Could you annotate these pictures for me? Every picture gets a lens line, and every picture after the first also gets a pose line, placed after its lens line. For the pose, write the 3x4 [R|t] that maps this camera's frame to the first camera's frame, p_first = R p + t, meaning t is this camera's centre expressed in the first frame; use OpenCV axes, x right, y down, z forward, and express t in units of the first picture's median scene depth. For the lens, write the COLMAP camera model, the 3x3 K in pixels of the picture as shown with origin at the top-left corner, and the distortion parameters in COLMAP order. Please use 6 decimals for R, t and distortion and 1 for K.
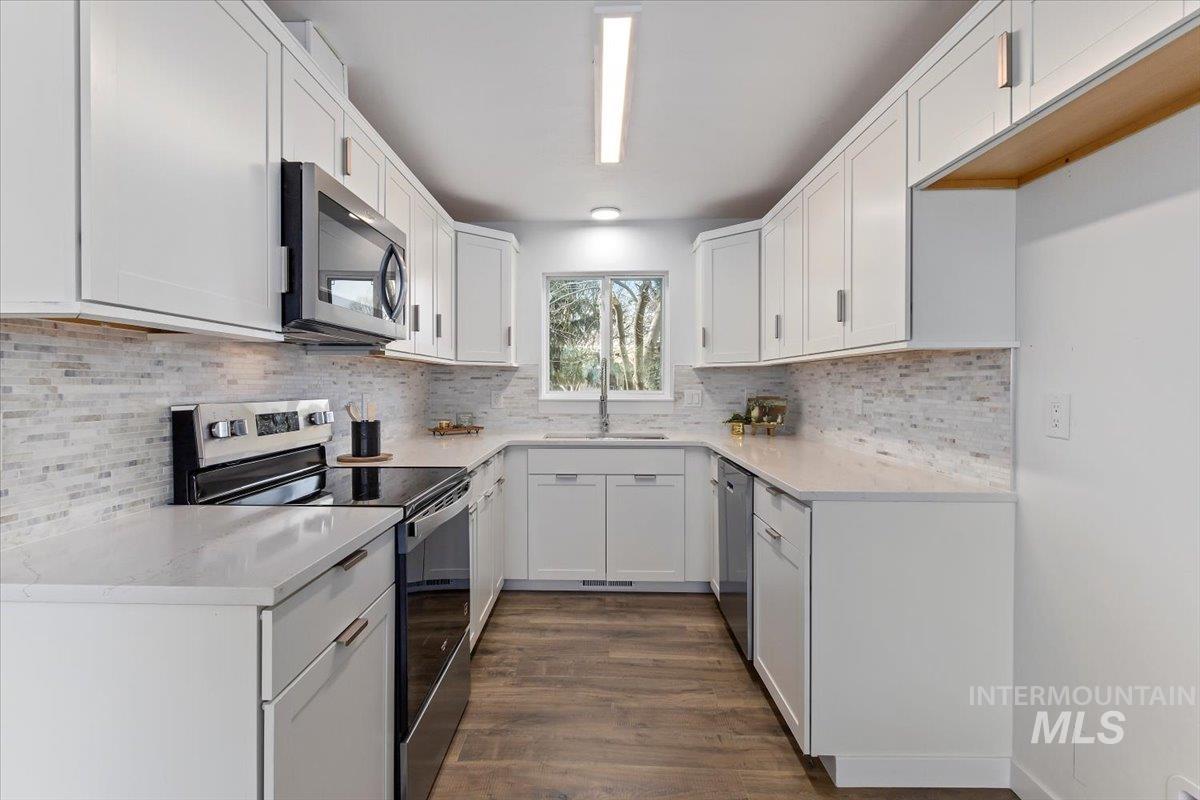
lens RADIAL K [[536.7, 0, 600.6], [0, 536.7, 394.8], [0, 0, 1]] dist [-0.000272, -0.000014]
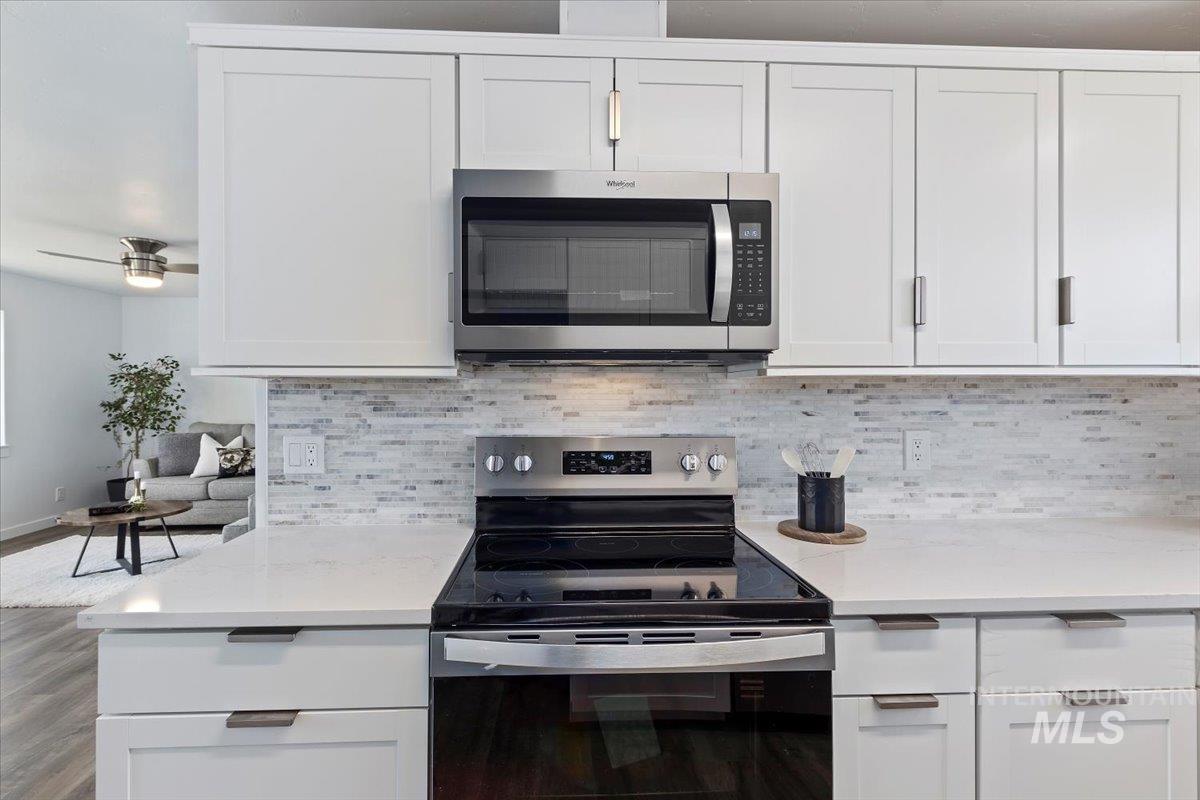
lens RADIAL K [[536.7, 0, 565.2], [0, 536.7, 388.6], [0, 0, 1]] dist [-0.000272, -0.000014]
pose [[0.060550, -0.004404, -0.998155, 0.375262], [-0.023811, 0.999699, -0.005856, -0.087951], [0.997881, 0.024122, 0.060427, 1.277505]]
